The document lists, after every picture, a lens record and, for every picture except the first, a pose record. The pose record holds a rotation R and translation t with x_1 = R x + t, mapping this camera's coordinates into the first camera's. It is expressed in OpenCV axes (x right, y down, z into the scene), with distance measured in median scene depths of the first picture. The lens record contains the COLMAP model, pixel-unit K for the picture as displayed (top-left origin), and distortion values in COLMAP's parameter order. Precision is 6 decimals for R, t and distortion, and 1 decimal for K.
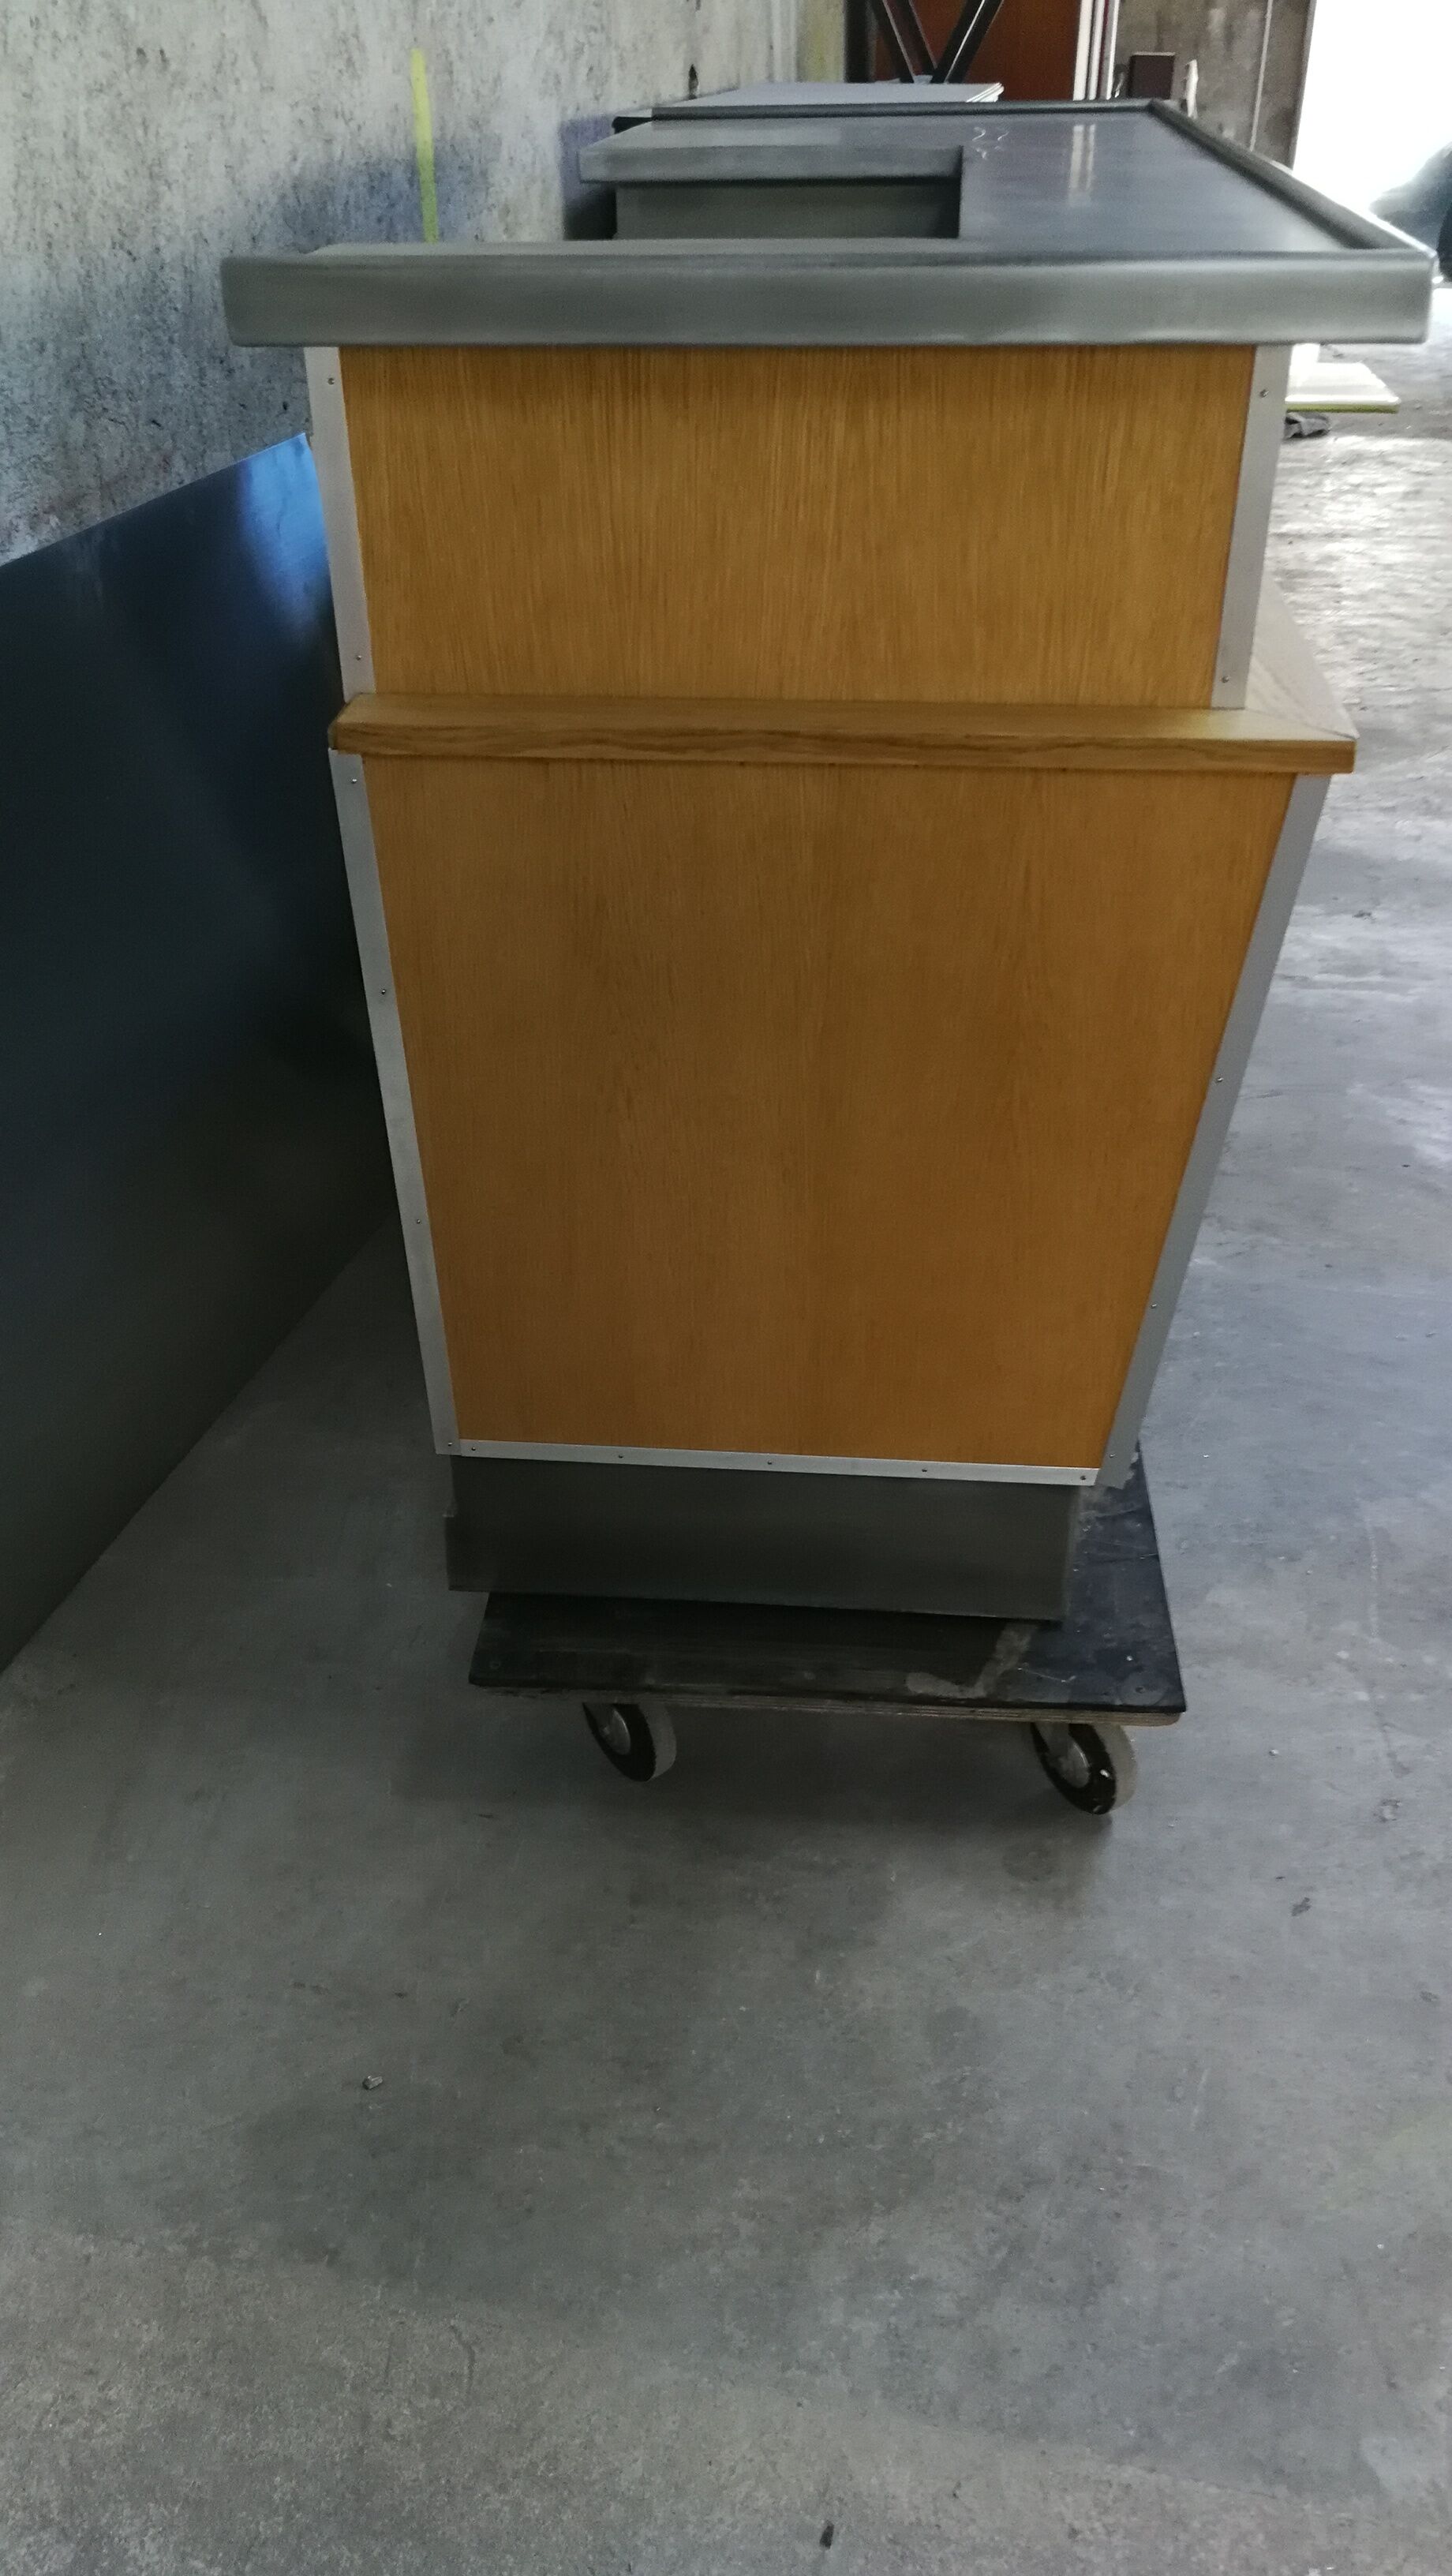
lens RADIAL K [[2017.8, 0, 667.8], [0, 2017.8, 1327.9], [0, 0, 1]] dist [0.015251, -0.036008]
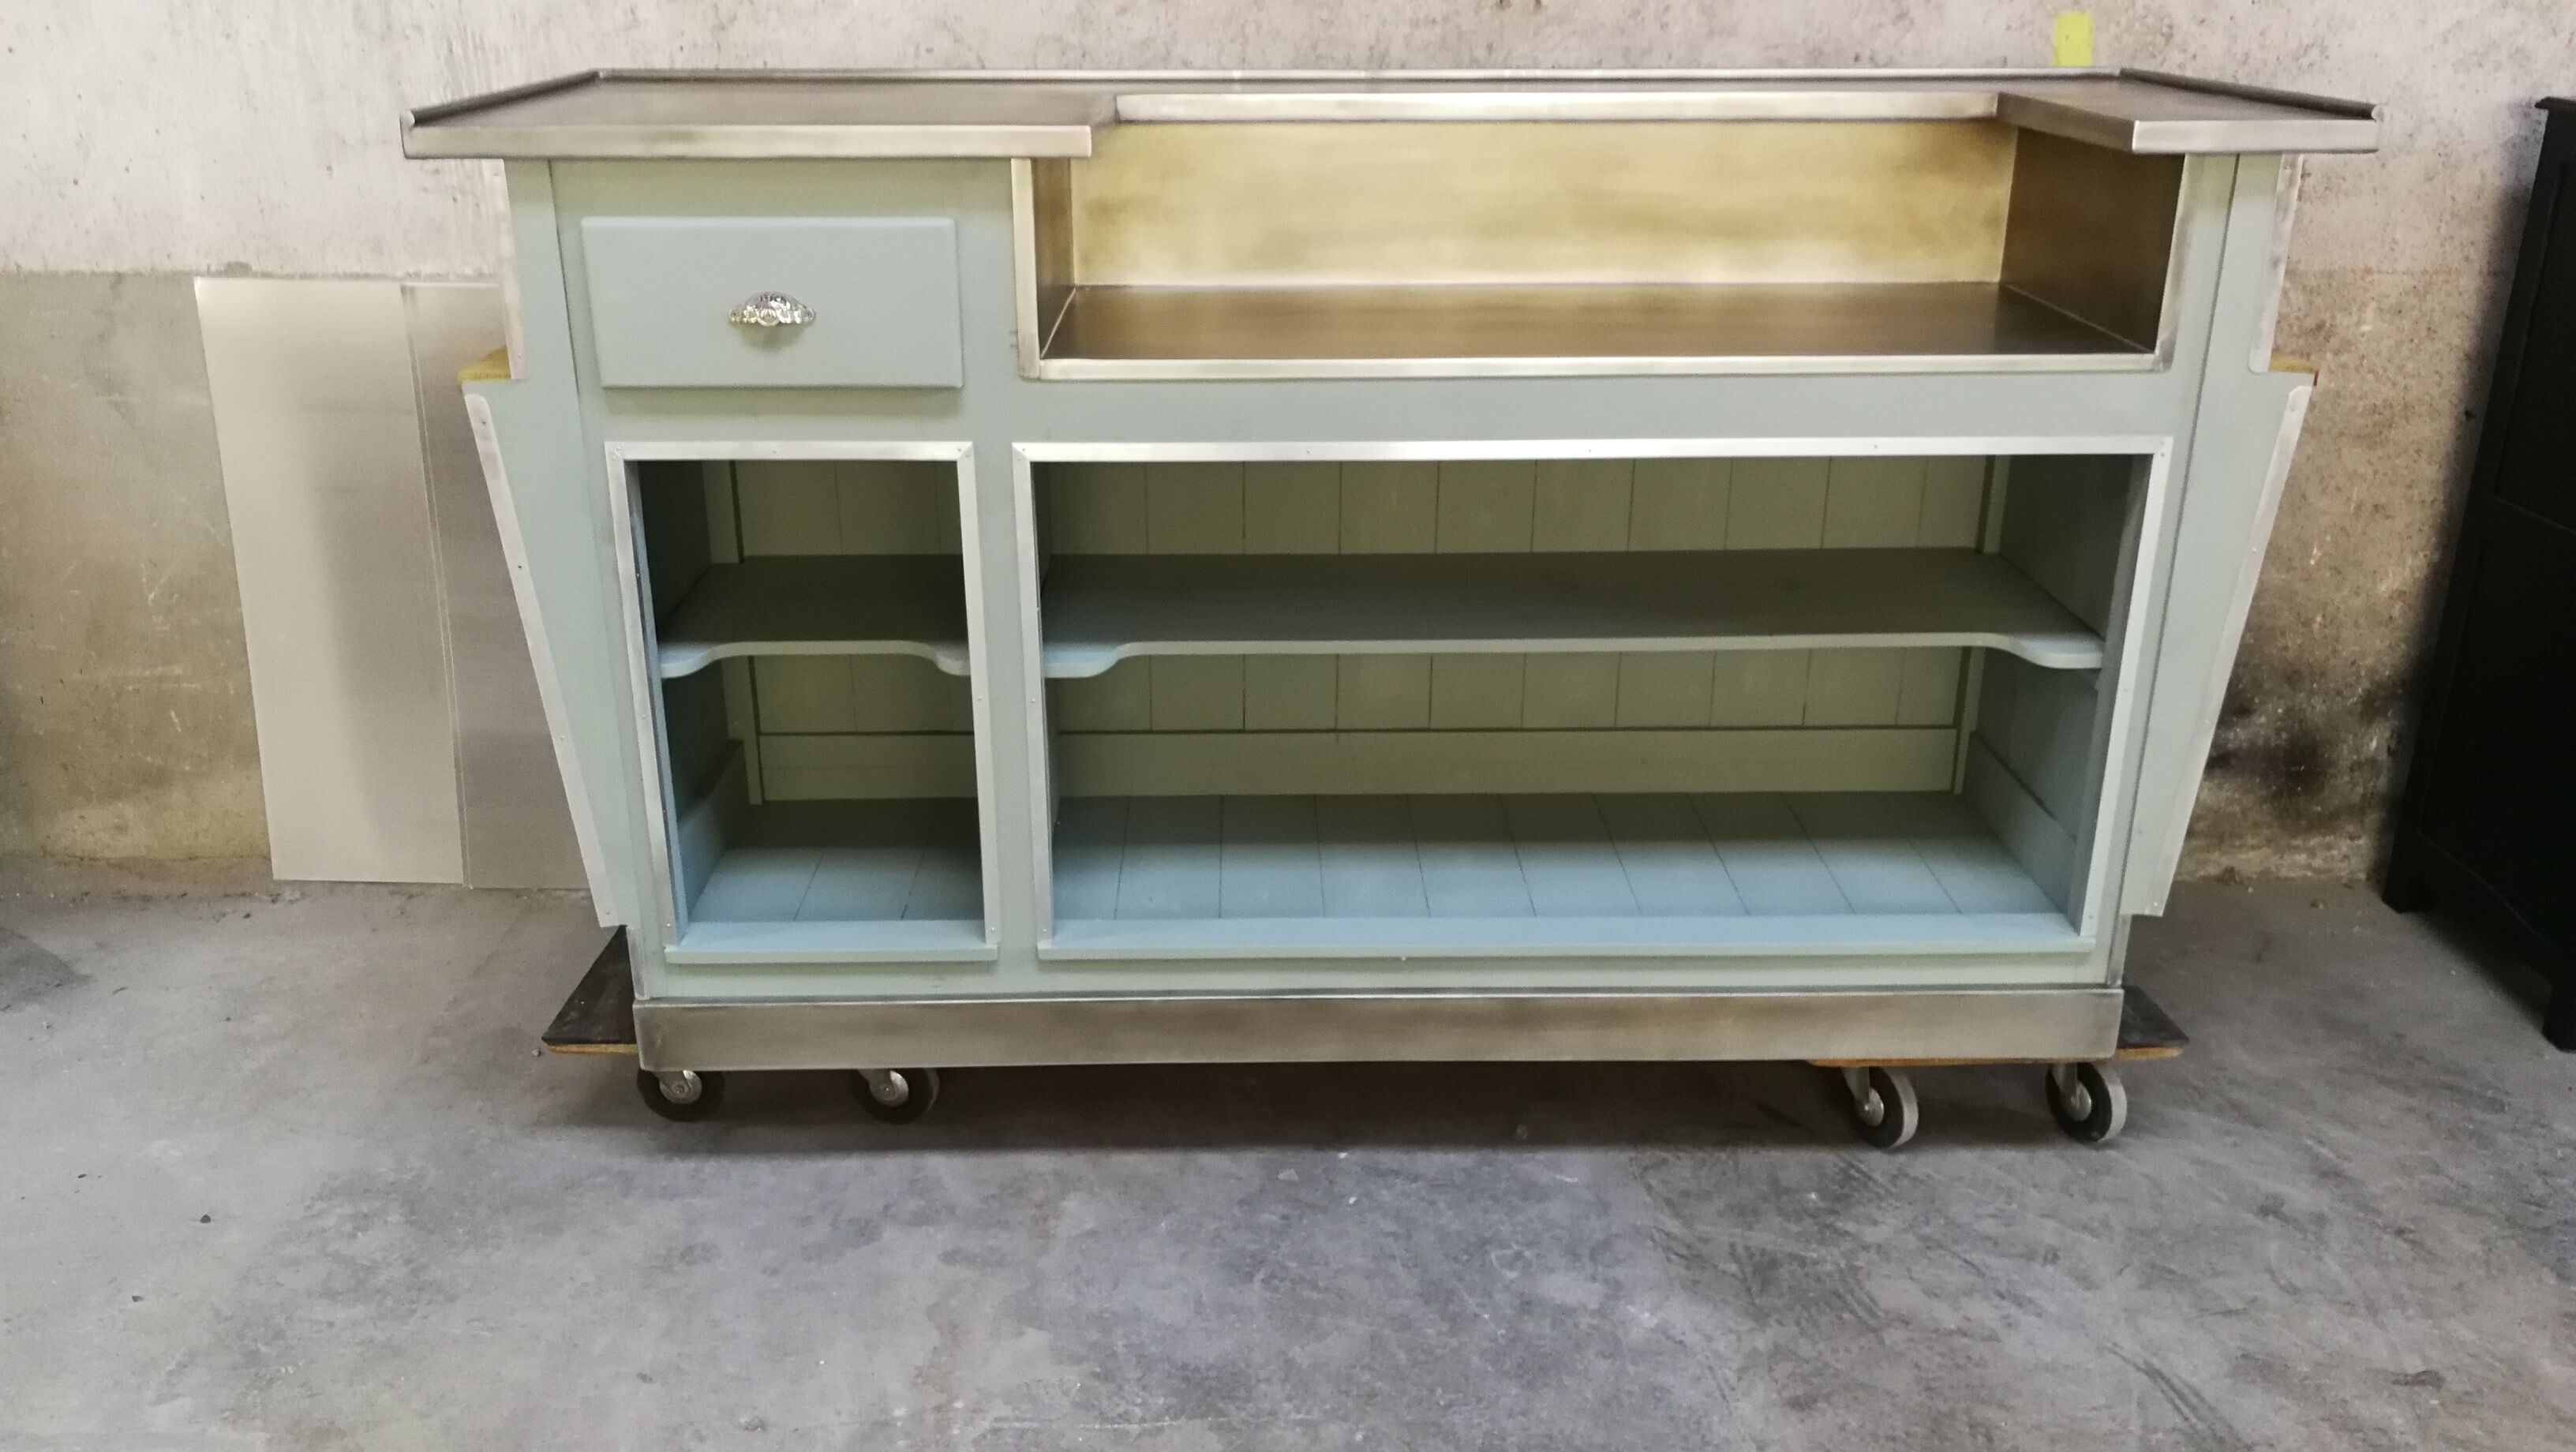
lens RADIAL K [[2017.8, 0, 1249.1], [0, 2017.8, 814.0], [0, 0, 1]] dist [0.015251, -0.036008]
pose [[0.243440, 0.376079, -0.894037, 1.488784], [-0.534888, 0.820983, 0.199702, -0.472352], [0.809093, 0.429594, 0.401021, 0.717365]]
